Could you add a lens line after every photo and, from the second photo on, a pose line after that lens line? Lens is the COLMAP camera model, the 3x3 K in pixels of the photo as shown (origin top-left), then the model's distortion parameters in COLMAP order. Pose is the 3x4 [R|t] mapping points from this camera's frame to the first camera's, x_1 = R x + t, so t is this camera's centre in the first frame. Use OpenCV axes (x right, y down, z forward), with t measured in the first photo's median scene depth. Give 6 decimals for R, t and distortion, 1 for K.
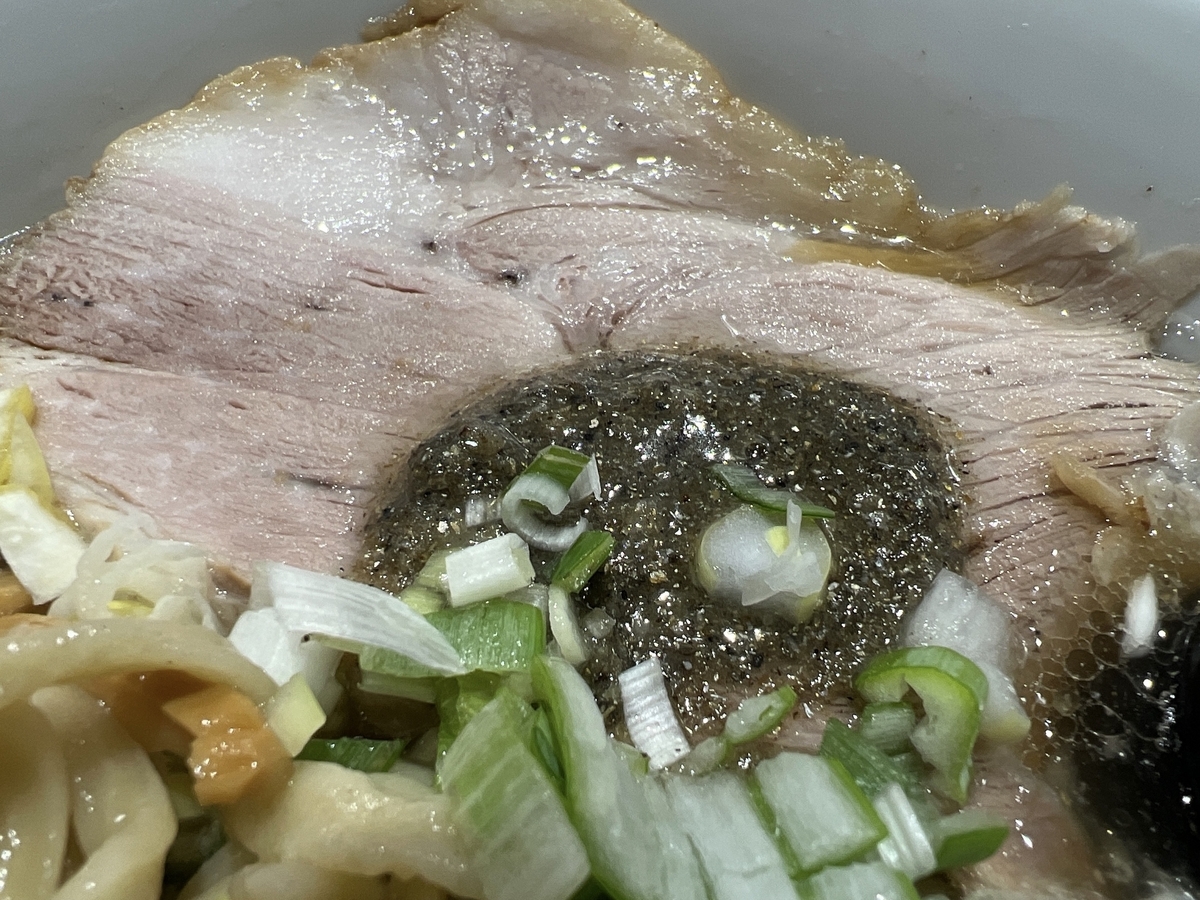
lens RADIAL K [[924.0, 0, 598.6], [0, 924.0, 448.8], [0, 0, 1]] dist [-0.001394, -0.013375]
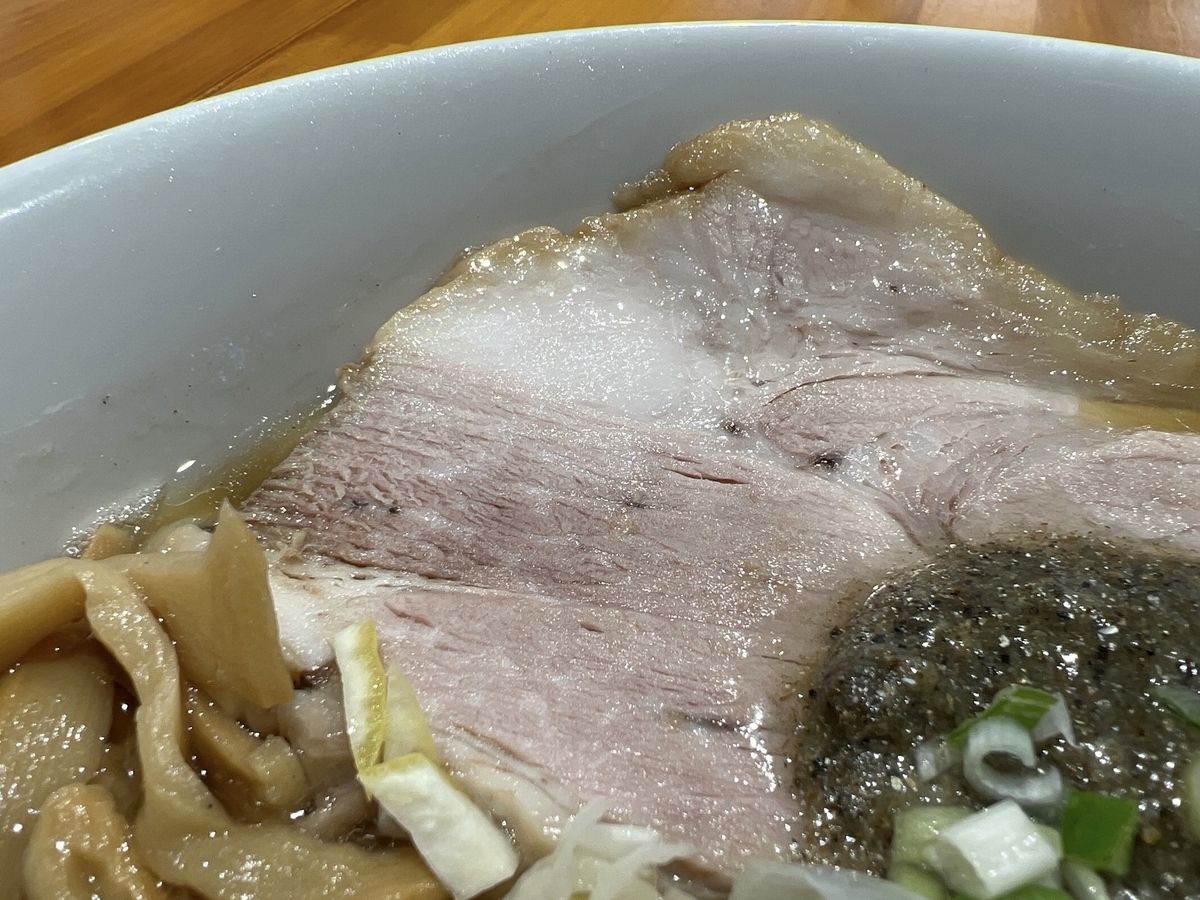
lens RADIAL K [[924.0, 0, 602.1], [0, 924.0, 451.0], [0, 0, 1]] dist [-0.001394, -0.013375]
pose [[0.999330, -0.028438, 0.023027, -0.362357], [0.030403, 0.995477, -0.090011, -0.125538], [-0.020363, 0.090651, 0.995674, 0.081370]]
